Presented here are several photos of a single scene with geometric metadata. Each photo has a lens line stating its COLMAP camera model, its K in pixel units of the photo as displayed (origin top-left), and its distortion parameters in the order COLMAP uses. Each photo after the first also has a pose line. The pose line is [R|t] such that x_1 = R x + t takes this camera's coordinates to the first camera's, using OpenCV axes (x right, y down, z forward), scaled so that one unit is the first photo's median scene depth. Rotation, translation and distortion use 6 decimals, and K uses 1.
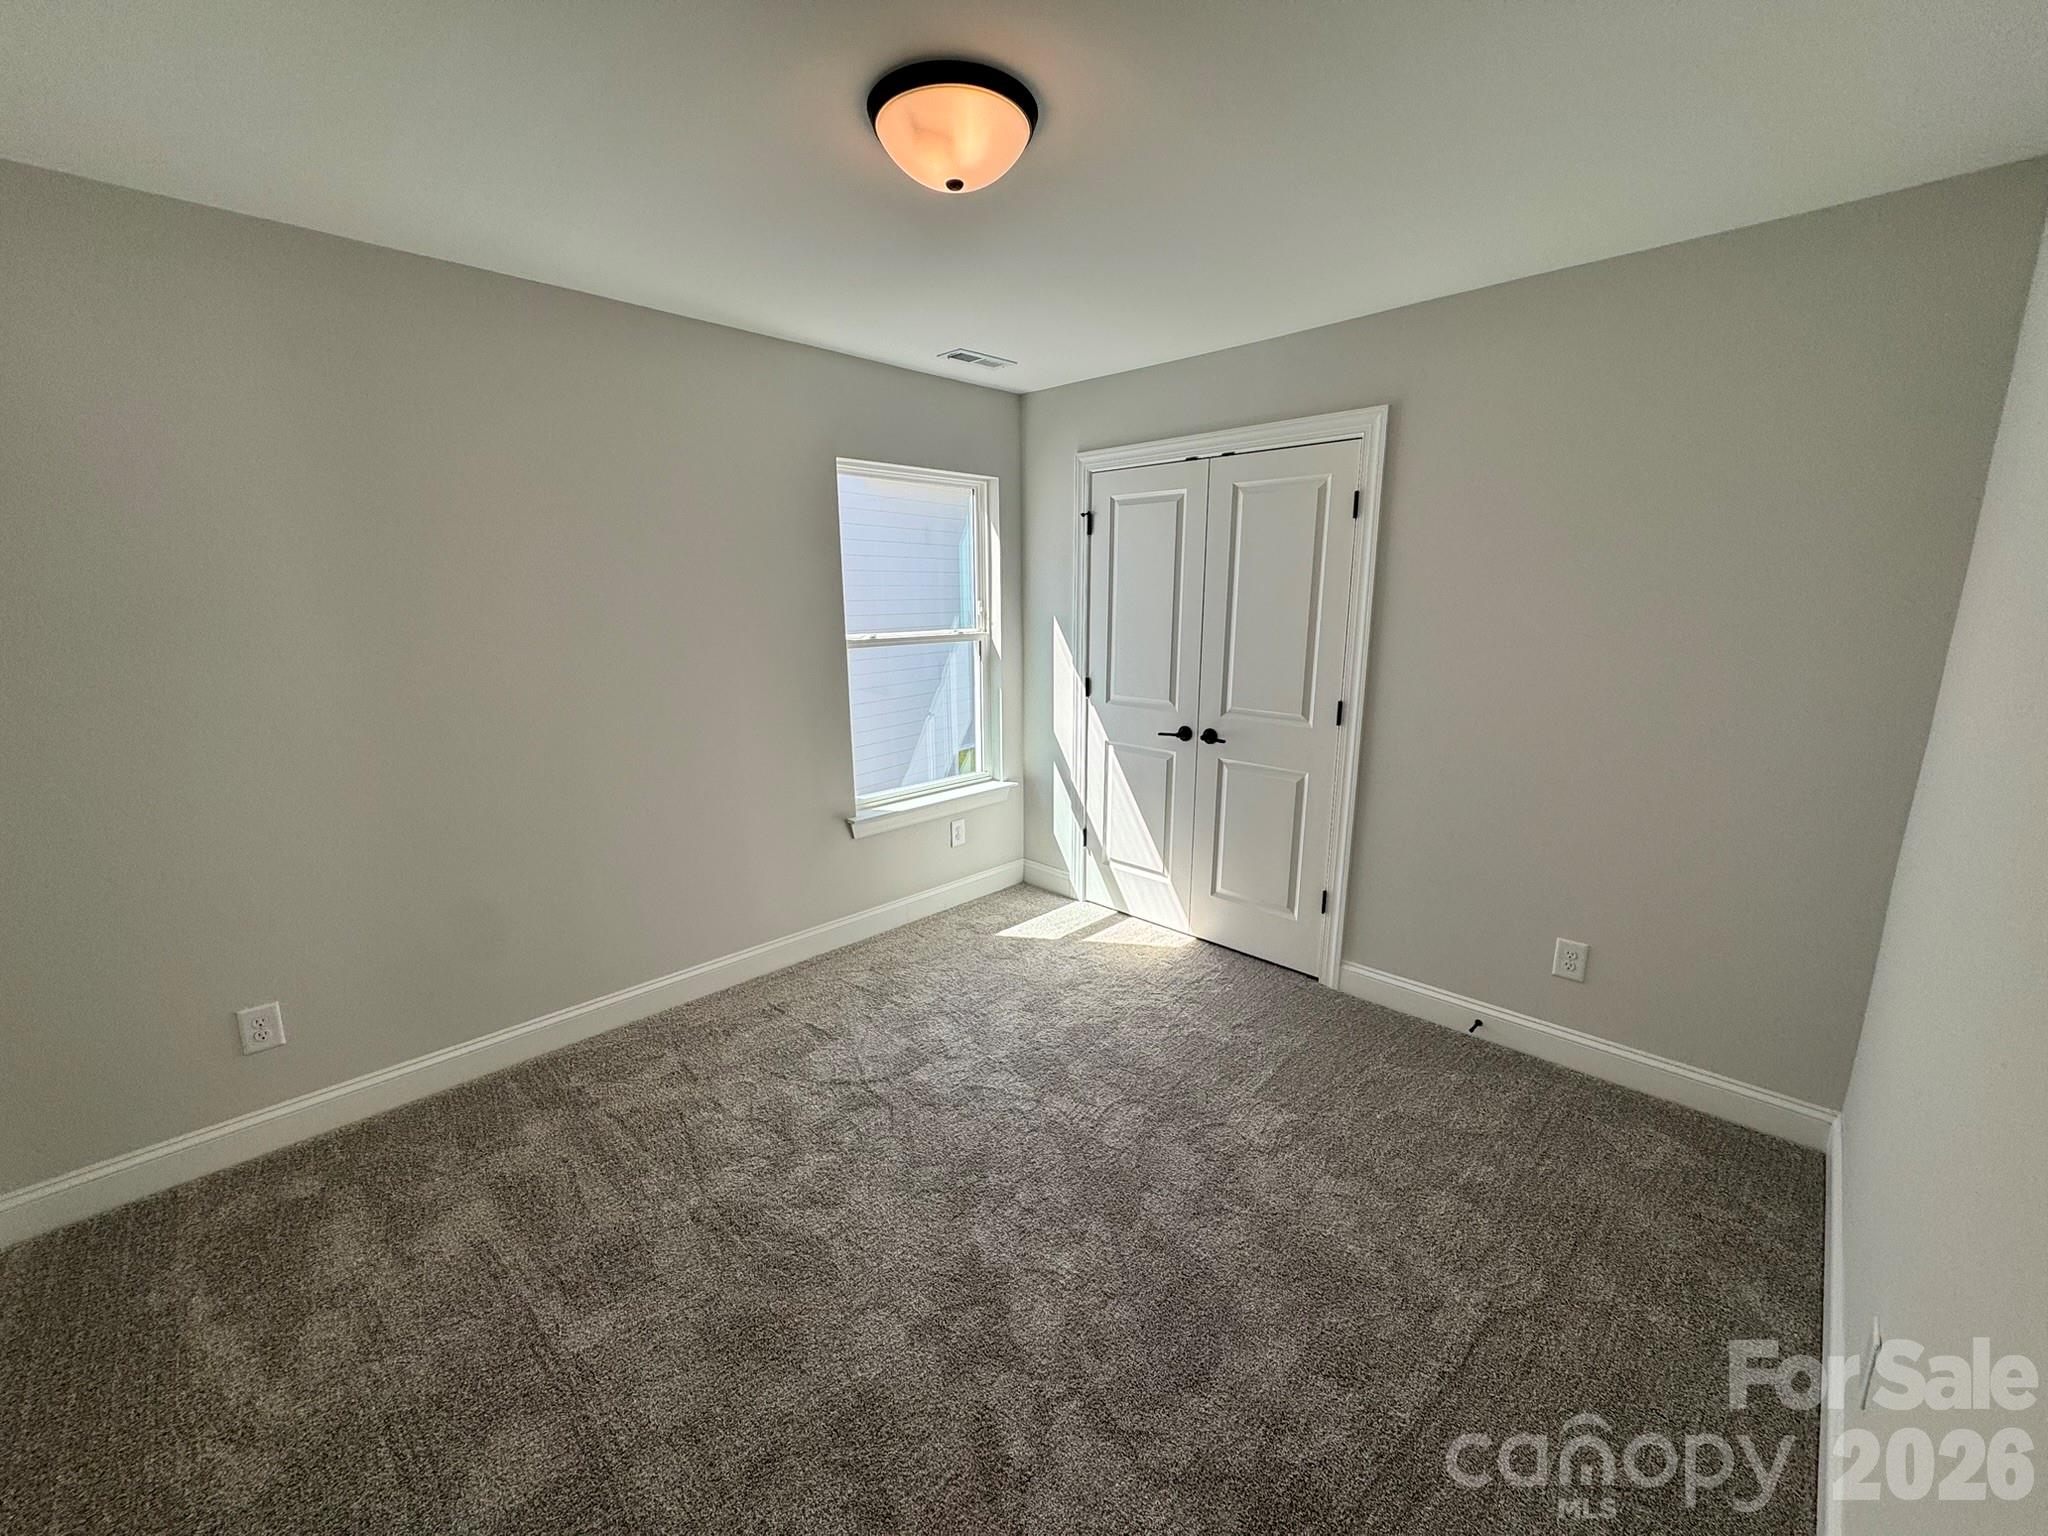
lens RADIAL K [[815.0, 0, 1021.1], [0, 815.0, 765.9], [0, 0, 1]] dist [-0.002141, 0.001047]
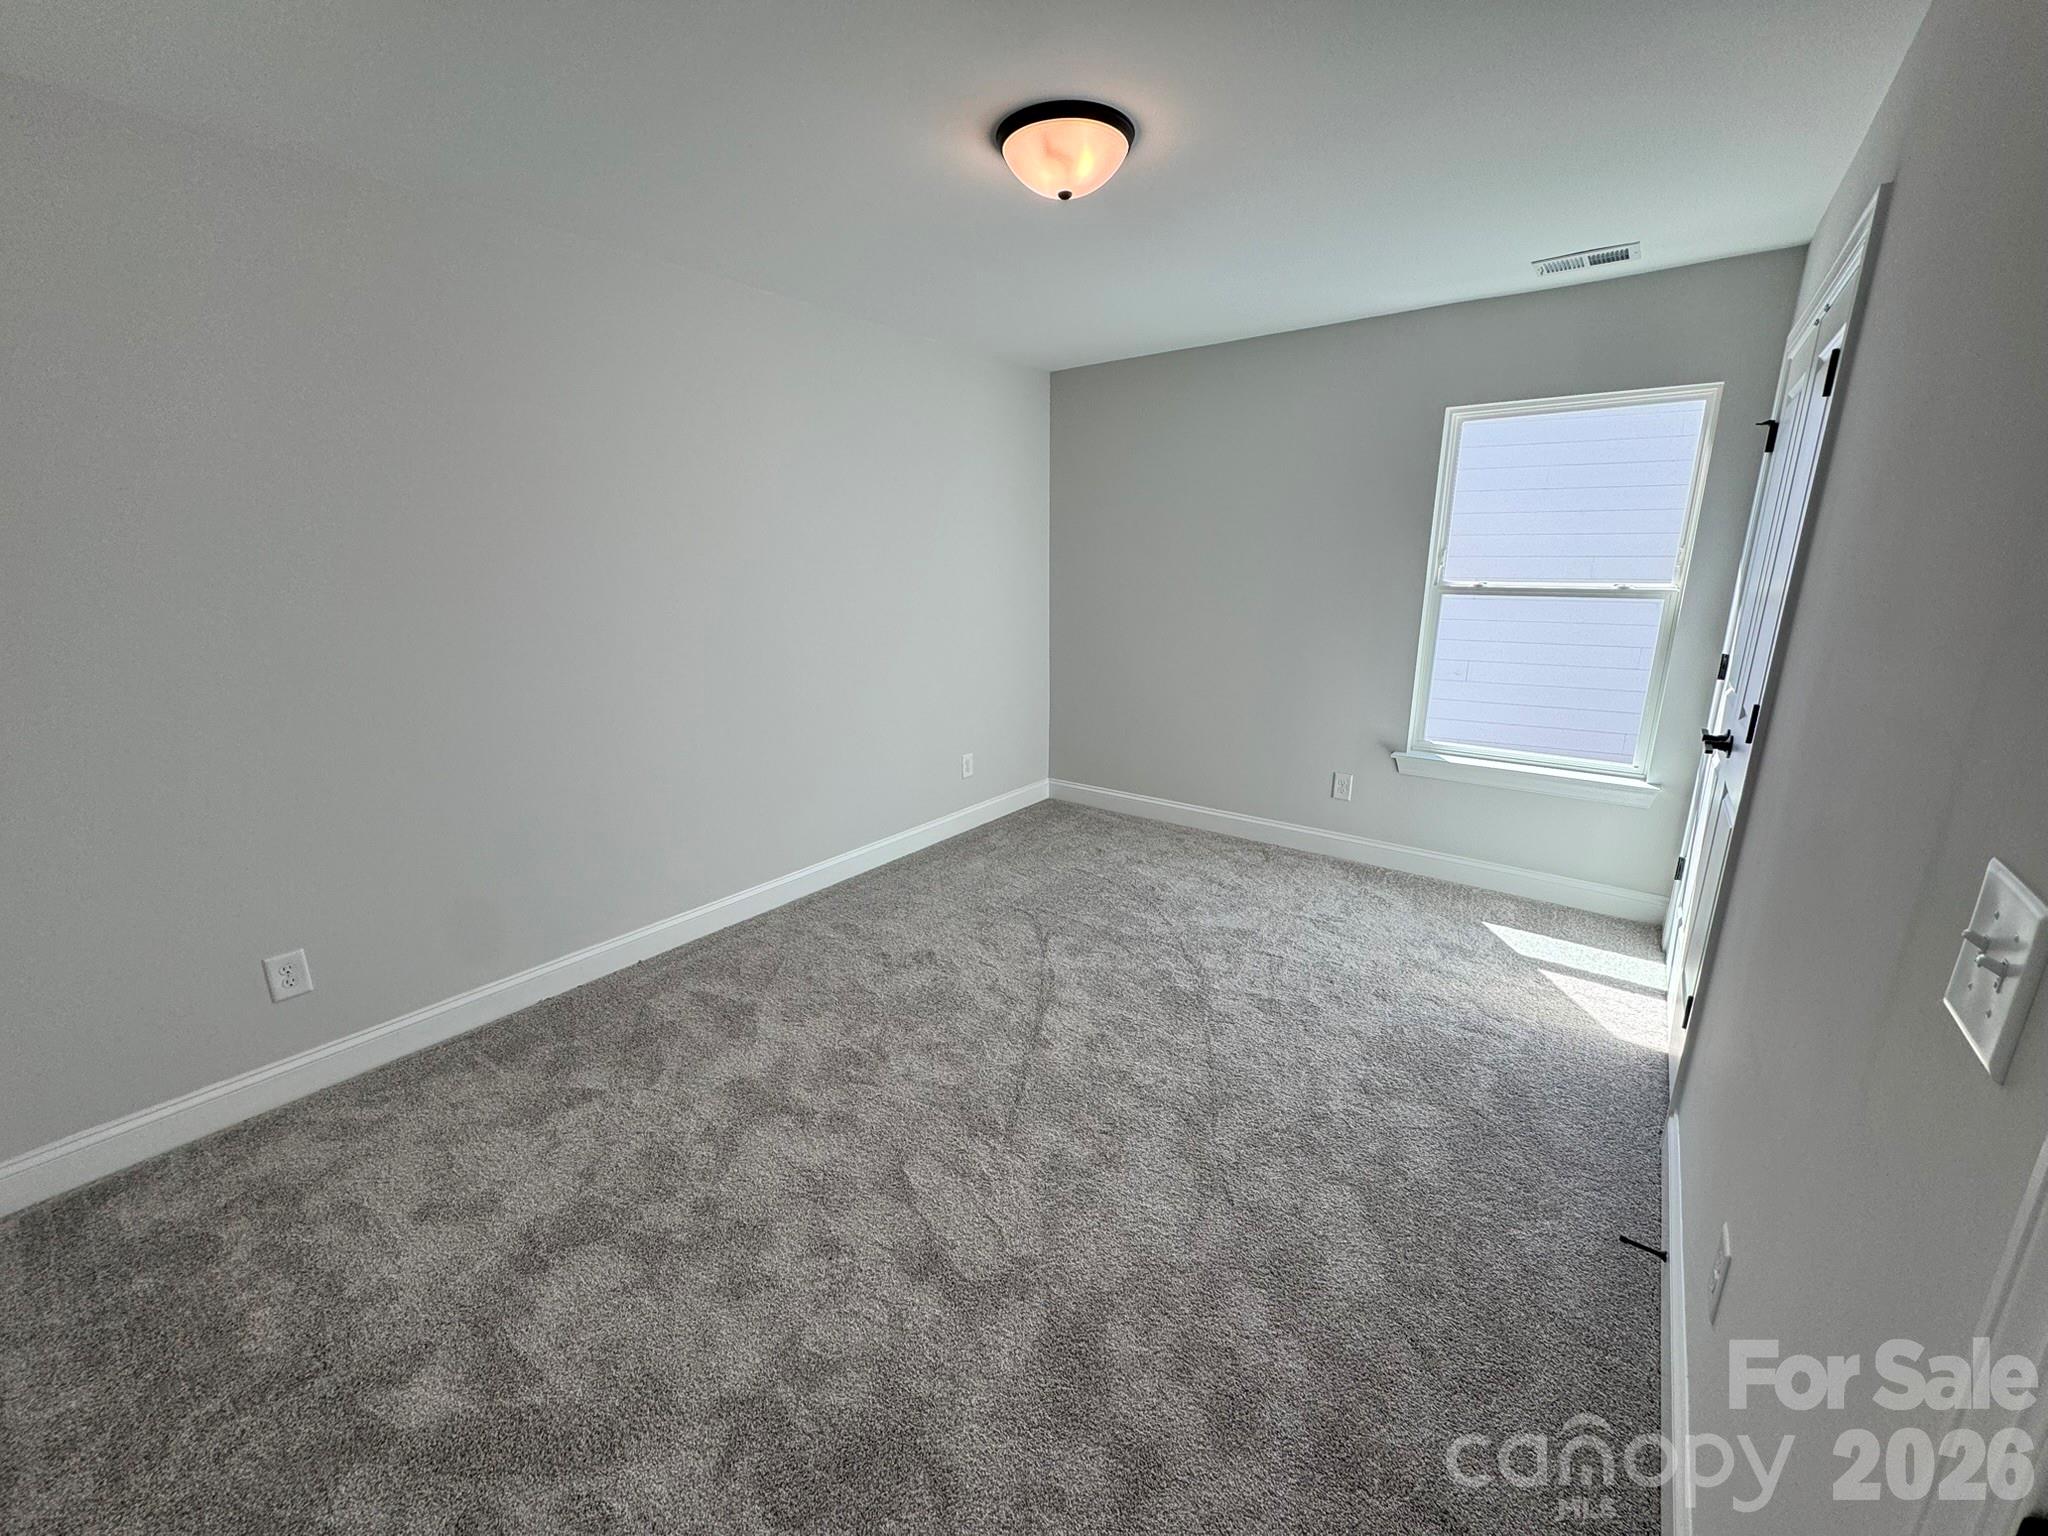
lens RADIAL K [[815.0, 0, 1022.6], [0, 815.0, 767.9], [0, 0, 1]] dist [-0.002141, 0.001047]
pose [[0.085240, 0.279185, -0.956446, 0.767971], [-0.182842, 0.948021, 0.260431, -0.101211], [0.979440, 0.152680, 0.131856, 0.351328]]
